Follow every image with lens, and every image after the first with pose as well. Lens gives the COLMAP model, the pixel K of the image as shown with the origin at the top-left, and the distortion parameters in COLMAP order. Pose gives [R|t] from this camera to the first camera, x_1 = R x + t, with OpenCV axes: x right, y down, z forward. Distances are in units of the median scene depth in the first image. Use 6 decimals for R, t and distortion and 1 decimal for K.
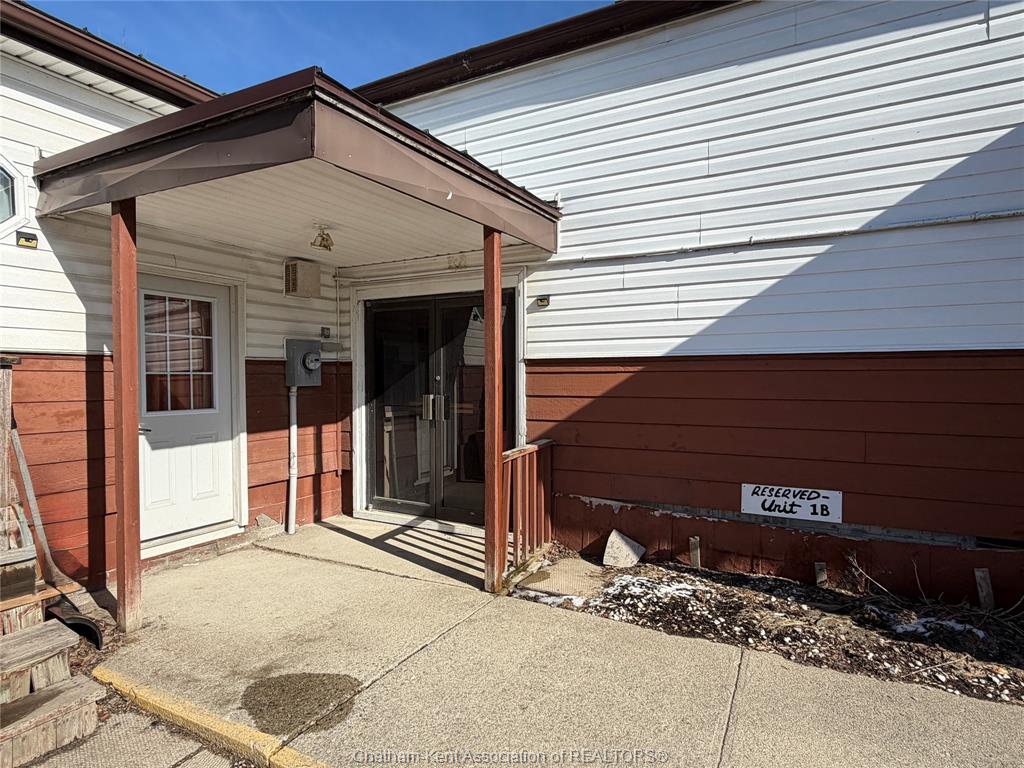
lens RADIAL K [[573.0, 0, 511.4], [0, 573.0, 390.5], [0, 0, 1]] dist [0.002933, 0.008254]
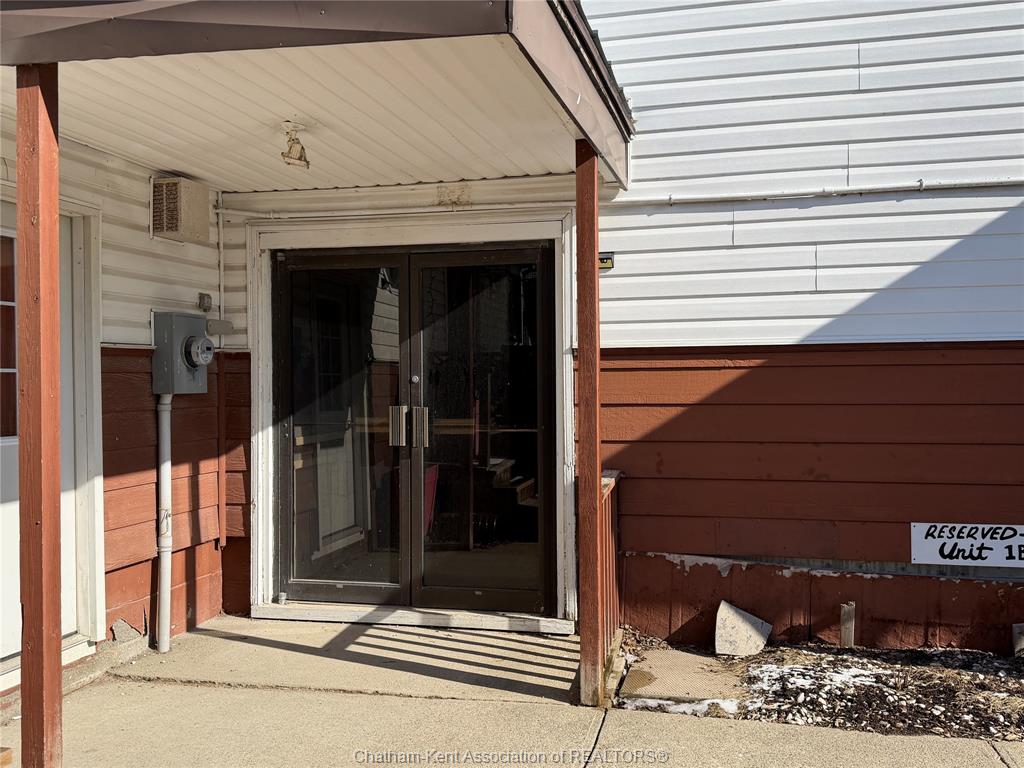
lens RADIAL K [[946.1, 0, 513.9], [0, 946.1, 388.1], [0, 0, 1]] dist [0.044202, 0.000000]
pose [[0.964485, -0.006624, 0.264054, -0.346767], [0.011706, 0.999775, -0.017680, 0.008775], [-0.263878, 0.020143, 0.964346, -0.019699]]
